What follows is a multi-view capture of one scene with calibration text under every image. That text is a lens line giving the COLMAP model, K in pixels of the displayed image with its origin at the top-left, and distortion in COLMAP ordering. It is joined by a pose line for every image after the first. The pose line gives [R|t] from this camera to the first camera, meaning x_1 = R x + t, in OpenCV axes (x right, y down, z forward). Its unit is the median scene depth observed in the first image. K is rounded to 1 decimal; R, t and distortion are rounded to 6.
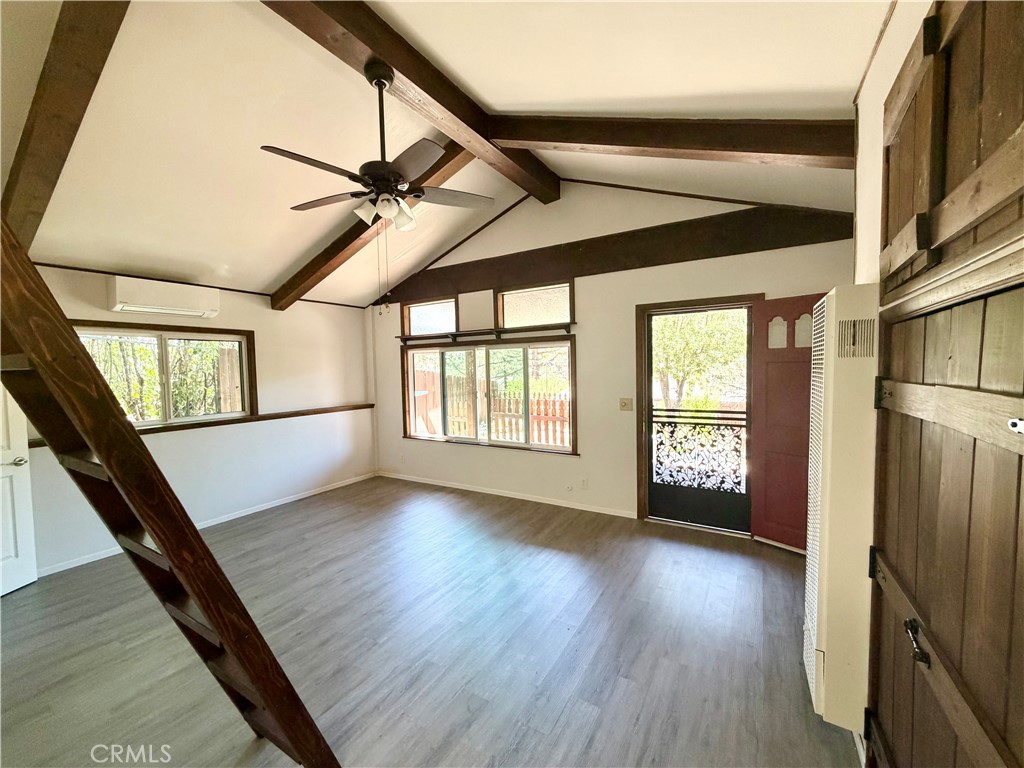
lens RADIAL K [[406.9, 0, 513.9], [0, 406.9, 385.5], [0, 0, 1]] dist [-0.001270, 0.000350]
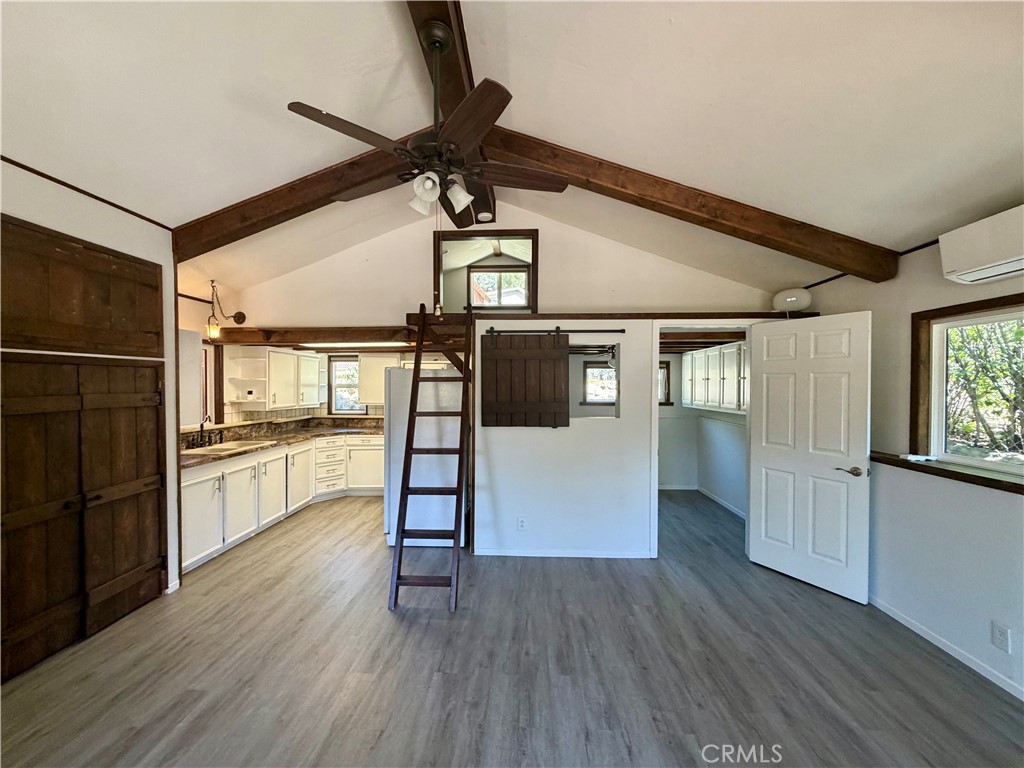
lens RADIAL K [[406.9, 0, 510.0], [0, 406.9, 388.8], [0, 0, 1]] dist [-0.001270, 0.000350]
pose [[-0.881980, 0.026537, -0.470539, -0.026139], [-0.003305, 0.998041, 0.062482, -0.044215], [0.471275, 0.056664, -0.880164, 0.949072]]
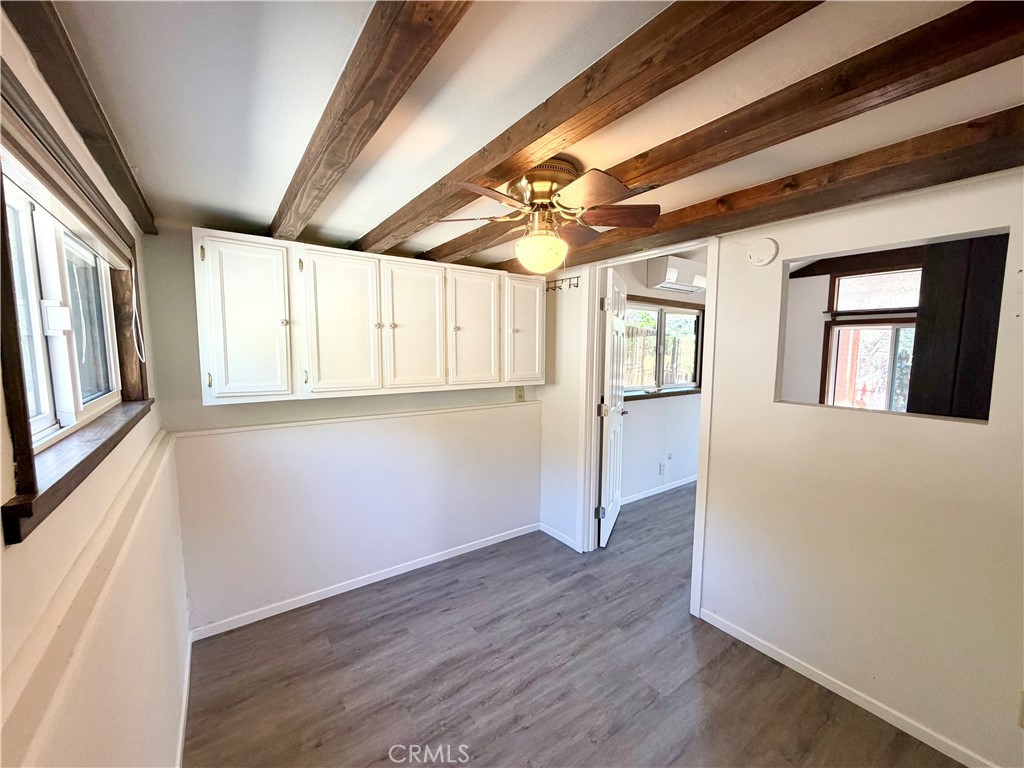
lens RADIAL K [[406.9, 0, 513.6], [0, 406.9, 384.1], [0, 0, 1]] dist [-0.001270, 0.000350]
pose [[0.920815, 0.068020, -0.384022, -0.699313], [-0.050341, 0.997166, 0.055915, 0.036865], [0.386737, -0.032155, 0.921629, -0.180091]]
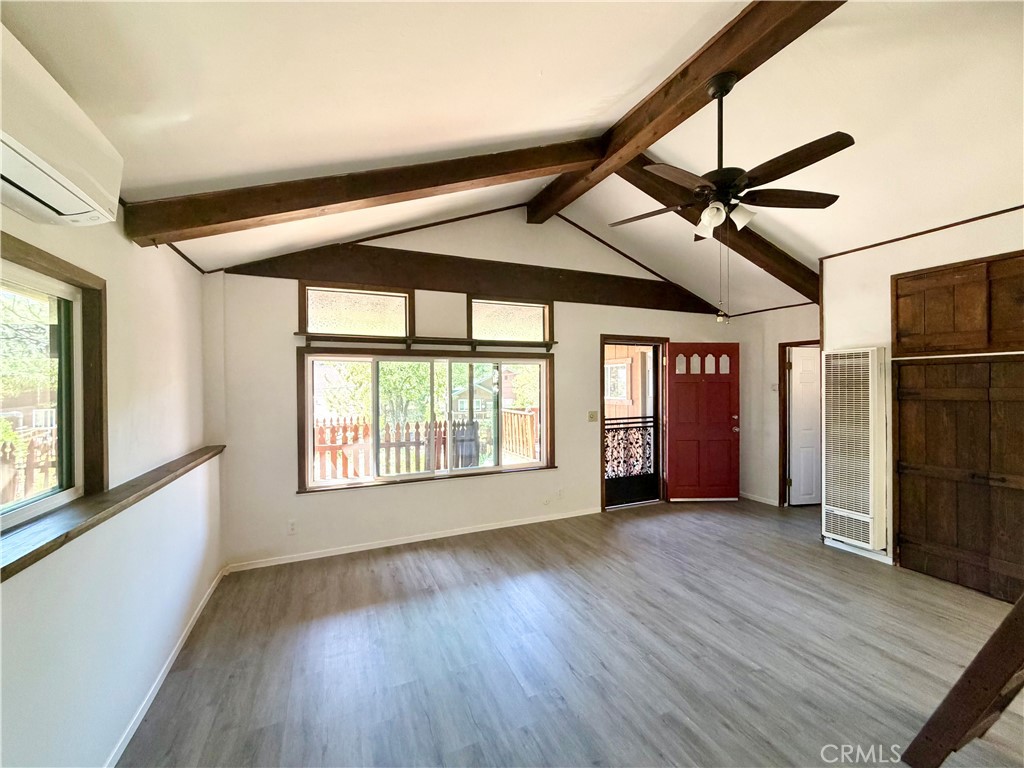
lens RADIAL K [[406.9, 0, 506.9], [0, 406.9, 384.3], [0, 0, 1]] dist [-0.001270, 0.000350]
pose [[0.585382, 0.016241, 0.810595, -0.734971], [0.031461, 0.998591, -0.042728, -0.003407], [-0.810147, 0.050514, 0.584046, 0.450455]]
